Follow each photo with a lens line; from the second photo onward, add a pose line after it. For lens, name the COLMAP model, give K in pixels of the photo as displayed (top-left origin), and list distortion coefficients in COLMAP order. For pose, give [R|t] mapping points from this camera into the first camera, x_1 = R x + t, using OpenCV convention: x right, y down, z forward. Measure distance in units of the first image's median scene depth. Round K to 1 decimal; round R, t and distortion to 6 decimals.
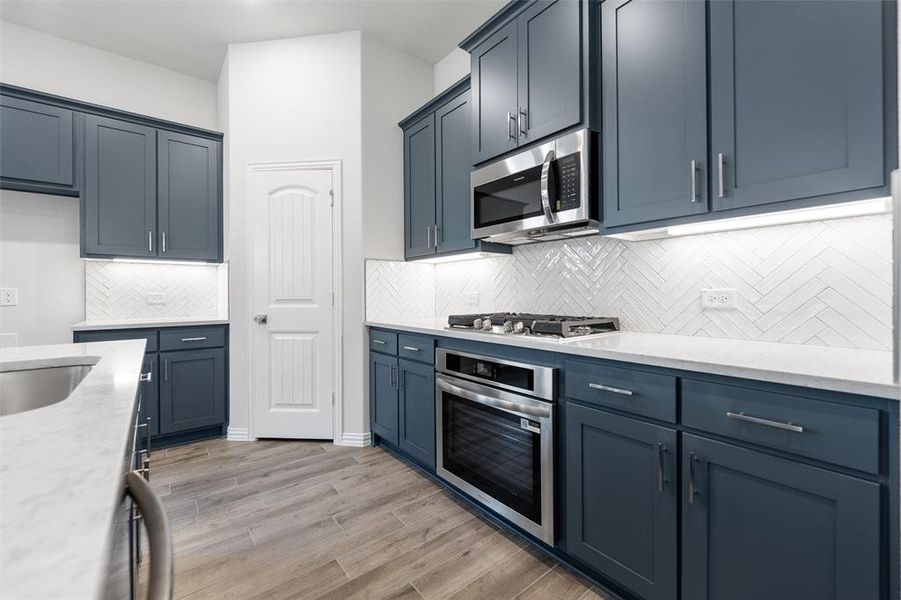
lens RADIAL K [[368.7, 0, 447.1], [0, 368.7, 294.3], [0, 0, 1]] dist [-0.003749, -0.000292]
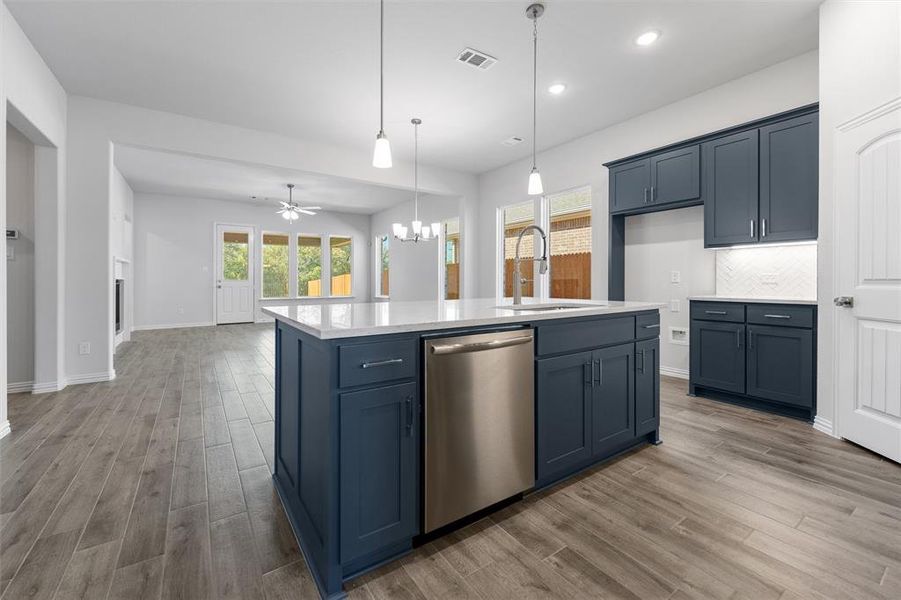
lens RADIAL K [[368.7, 0, 440.2], [0, 368.7, 280.4], [0, 0, 1]] dist [-0.003749, -0.000292]
pose [[-0.080530, 0.006192, -0.996733, 0.468393], [-0.003597, 0.999972, 0.006503, 0.016143], [0.996746, 0.004109, -0.080505, 0.127235]]
